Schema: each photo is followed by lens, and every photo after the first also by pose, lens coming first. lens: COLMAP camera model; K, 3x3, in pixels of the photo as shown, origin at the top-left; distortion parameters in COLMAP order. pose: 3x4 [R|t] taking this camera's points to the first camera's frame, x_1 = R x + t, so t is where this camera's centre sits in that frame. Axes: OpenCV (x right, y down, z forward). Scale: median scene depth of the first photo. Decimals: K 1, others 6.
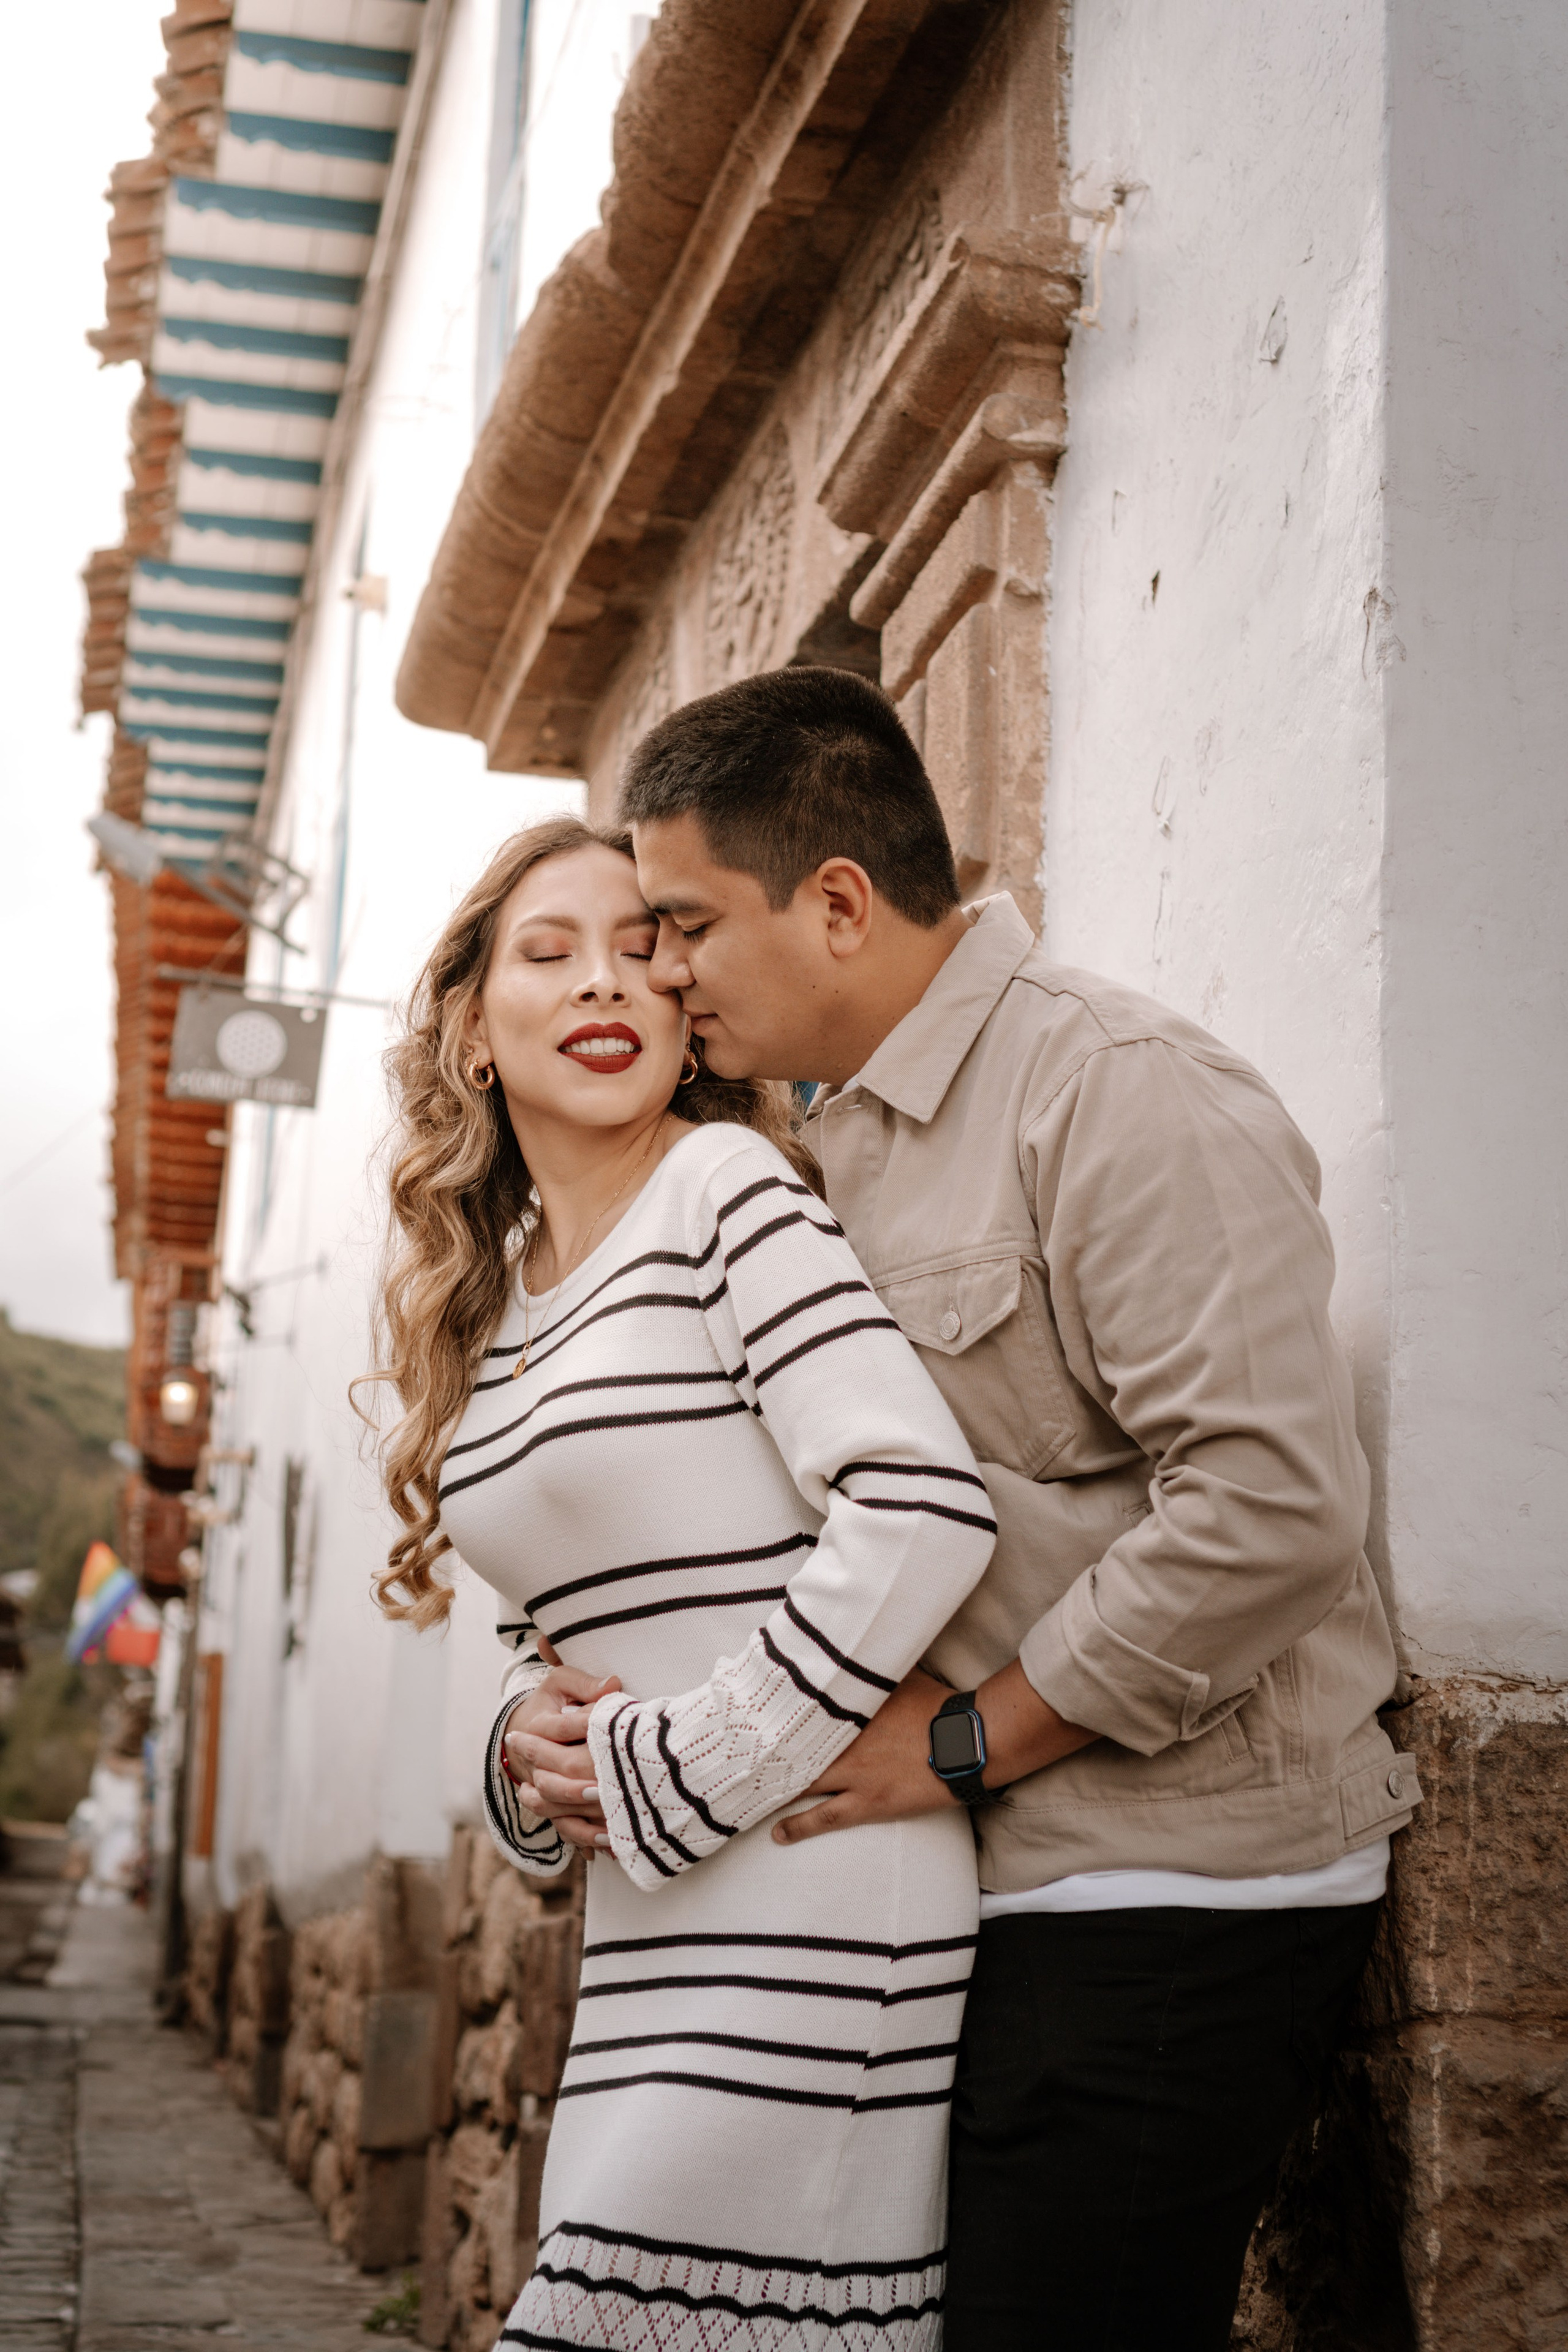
lens RADIAL K [[4216.8, 0, 784.0], [0, 4216.8, 1176.0], [0, 0, 1]] dist [-0.004163, 1.614813]
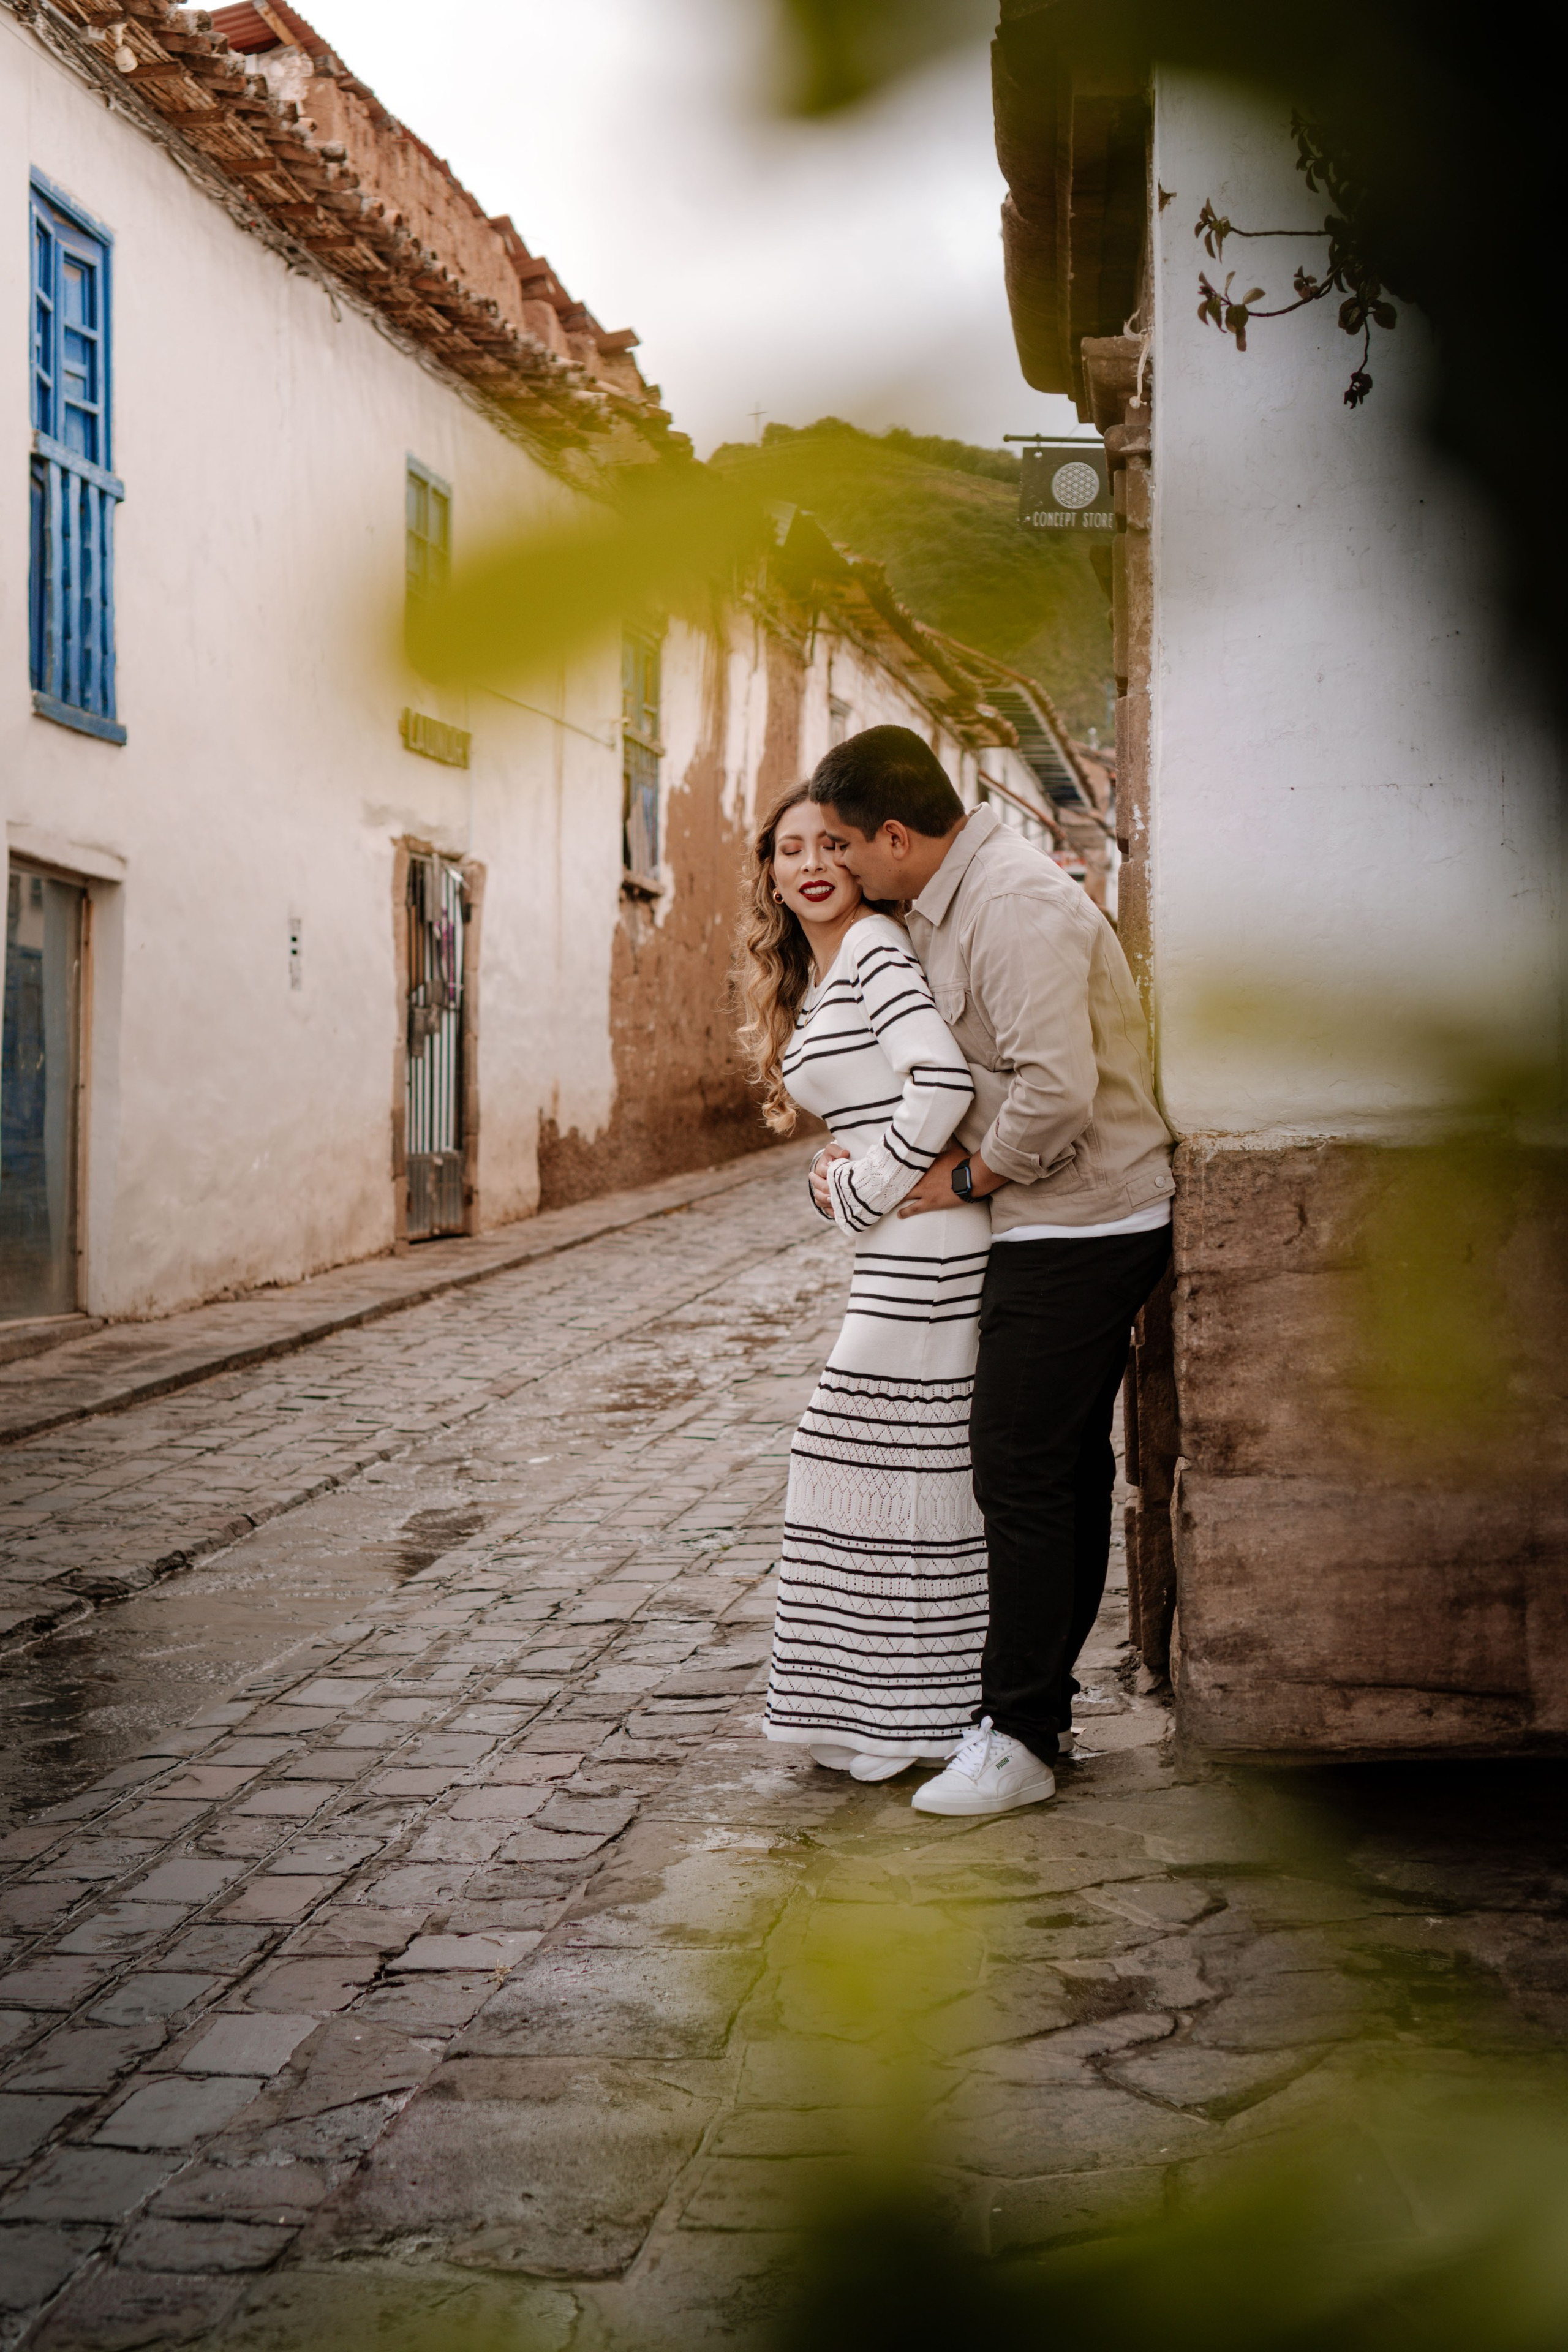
lens RADIAL K [[4216.8, 0, 784.0], [0, 4216.8, 1176.0], [0, 0, 1]] dist [-0.004163, 1.614813]
pose [[0.961537, -0.032447, -0.272754, 0.603075], [0.091080, 0.974481, 0.205159, -0.375501], [0.259137, -0.222110, 0.939955, -1.321009]]
